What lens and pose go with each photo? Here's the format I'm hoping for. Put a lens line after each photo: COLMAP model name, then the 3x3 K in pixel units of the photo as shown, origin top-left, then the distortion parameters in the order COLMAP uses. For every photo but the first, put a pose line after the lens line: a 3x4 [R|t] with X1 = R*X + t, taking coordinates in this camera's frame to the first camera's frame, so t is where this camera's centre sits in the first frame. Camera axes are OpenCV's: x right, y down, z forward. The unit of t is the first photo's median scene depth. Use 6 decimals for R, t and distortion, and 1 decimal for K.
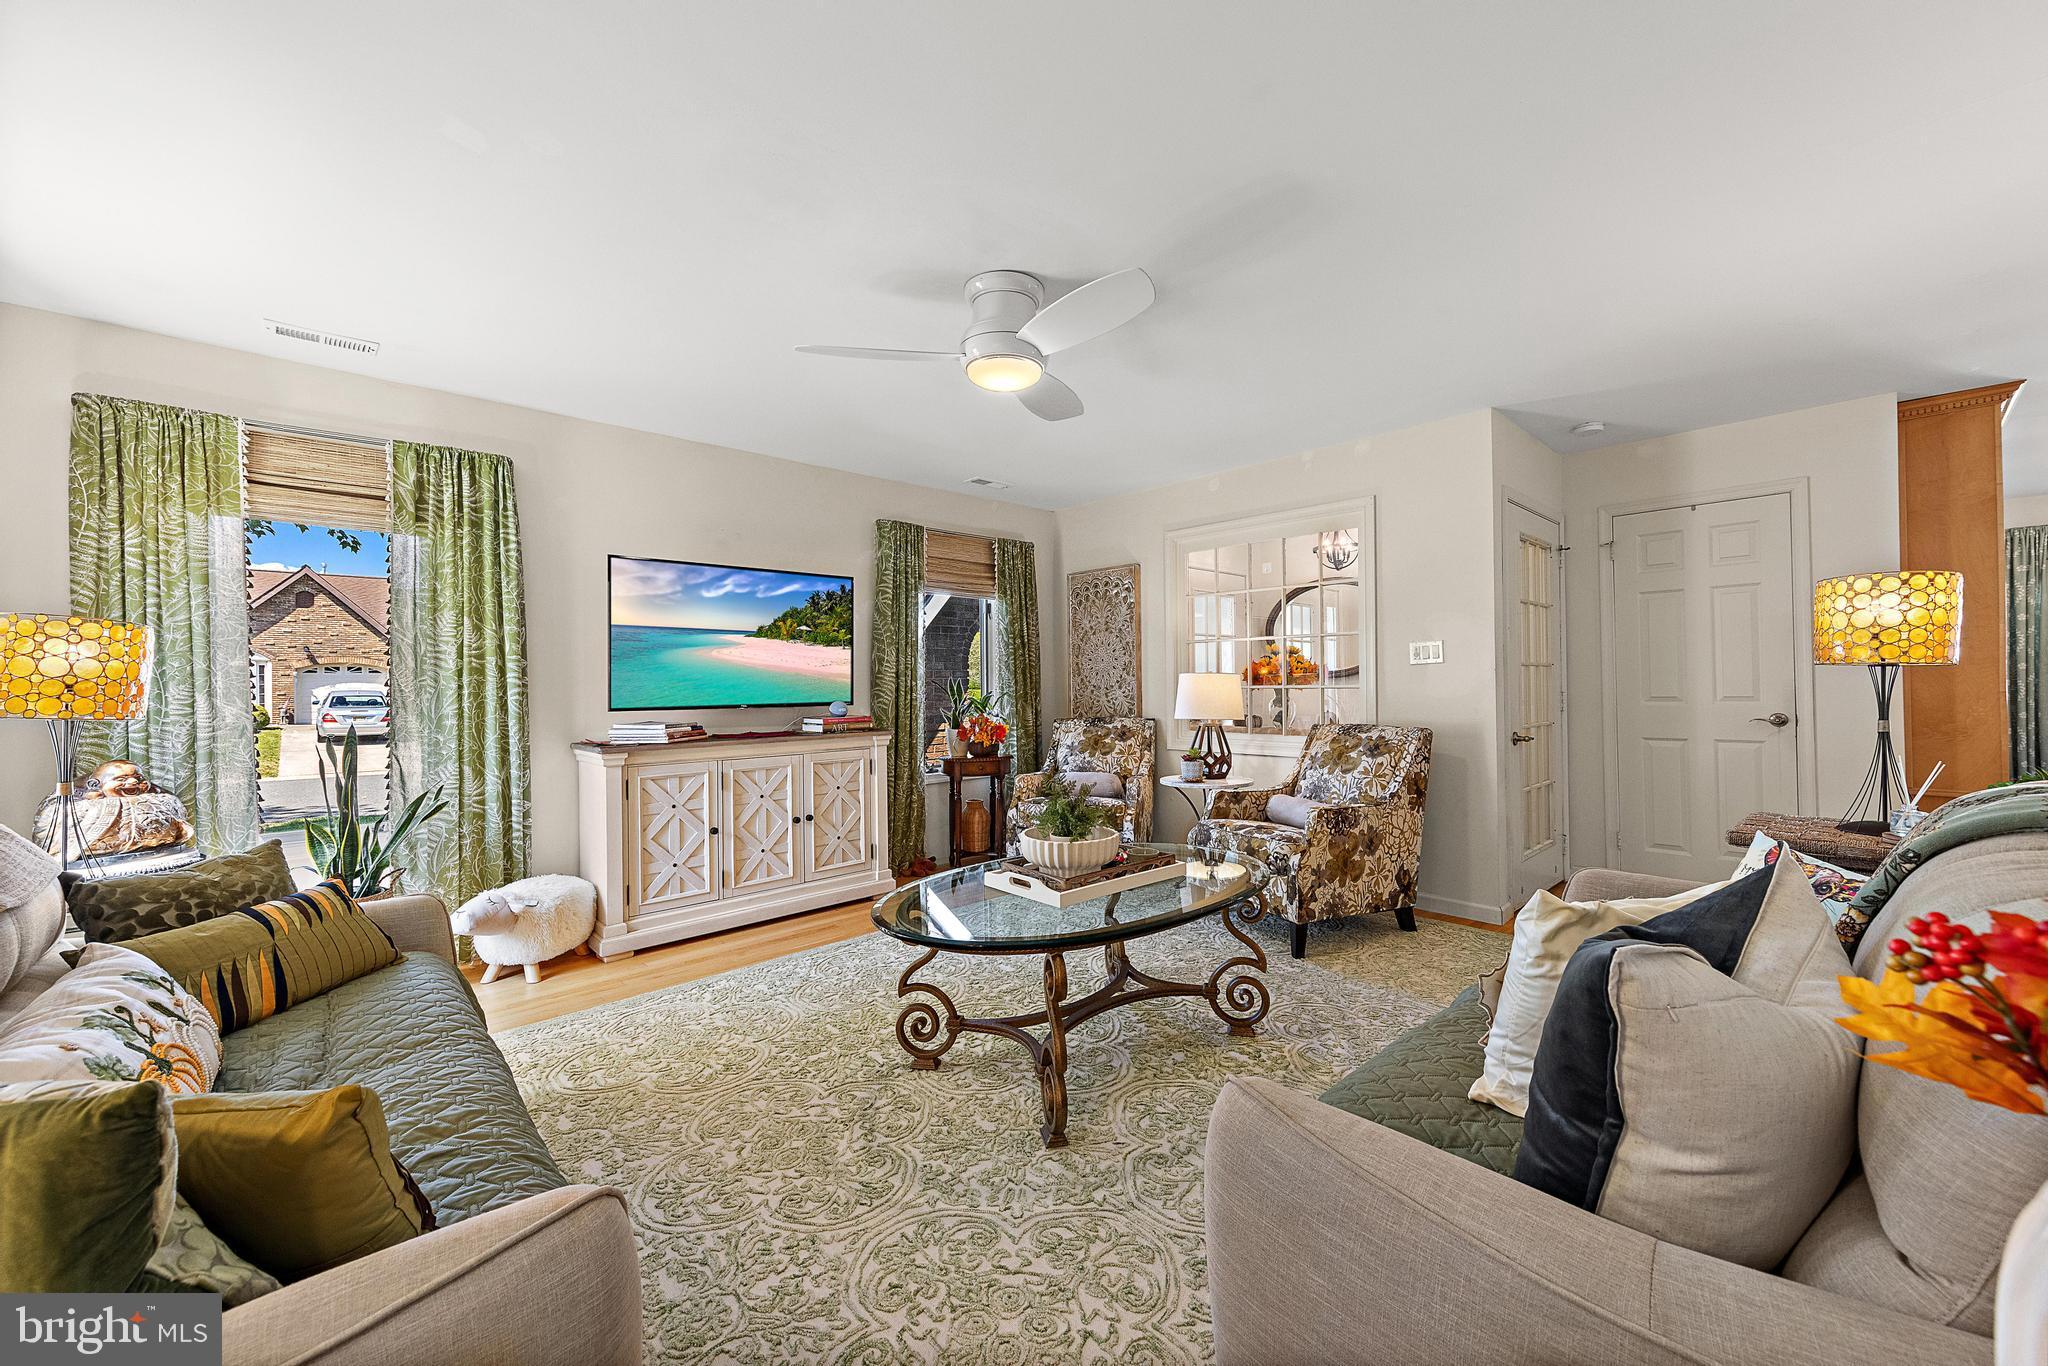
lens RADIAL K [[794.9, 0, 1024.3], [0, 794.9, 683.2], [0, 0, 1]] dist [0.000636, 0.000022]
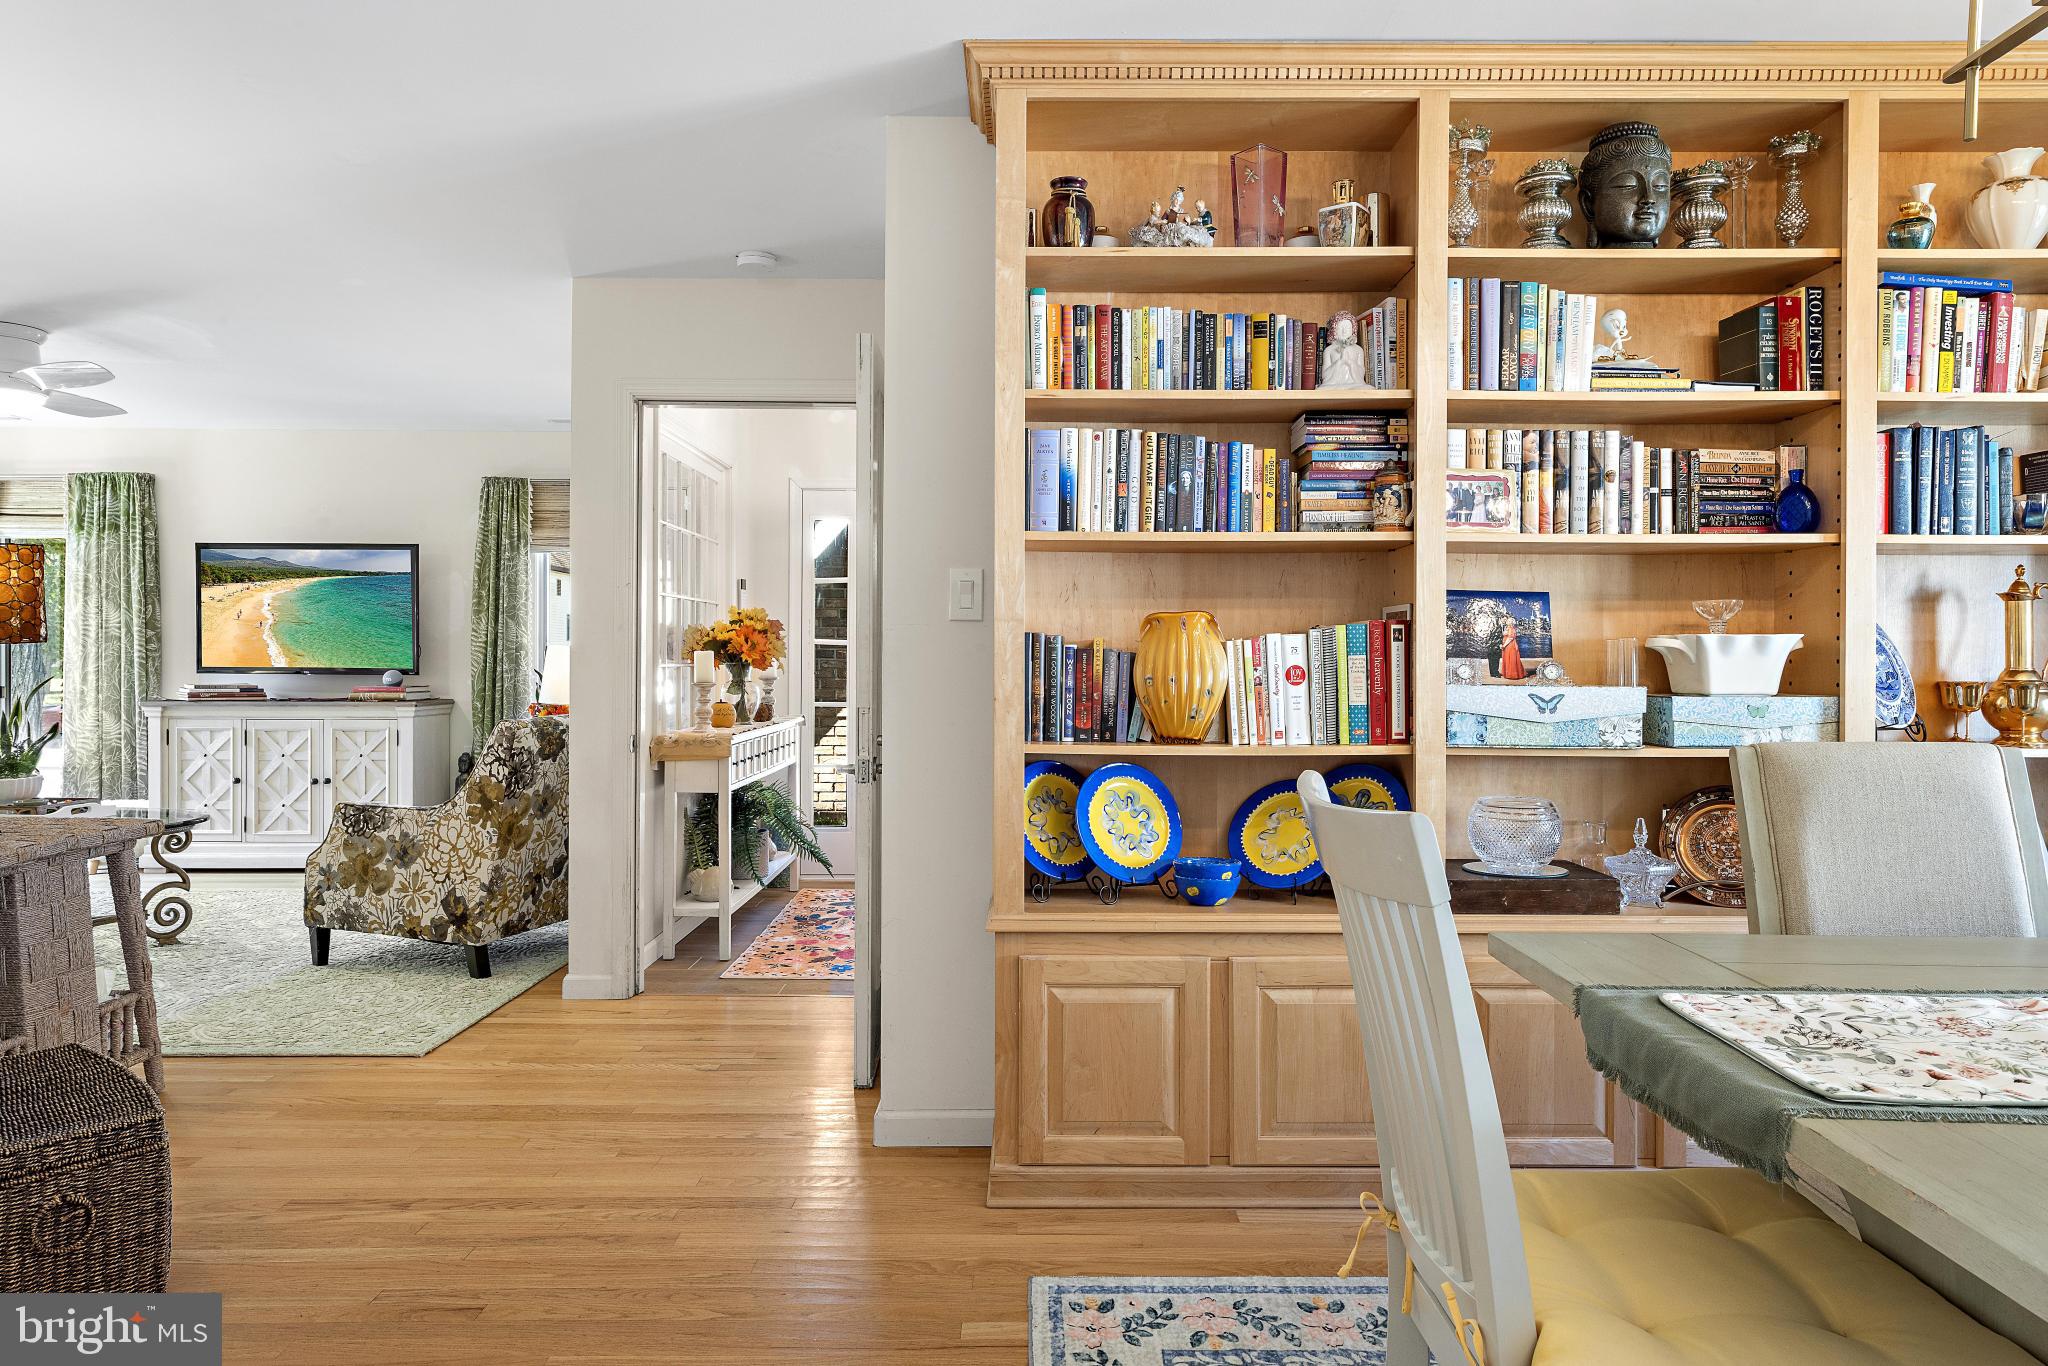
lens RADIAL K [[1286.4, 0, 1025.8], [0, 1286.4, 672.0], [0, 0, 1]] dist [0.001138, 0.000072]
pose [[0.723871, 0.022134, -0.689580, 1.774134], [-0.013120, 0.999746, 0.018318, -0.018733], [0.689811, -0.004212, 0.723978, 0.469093]]
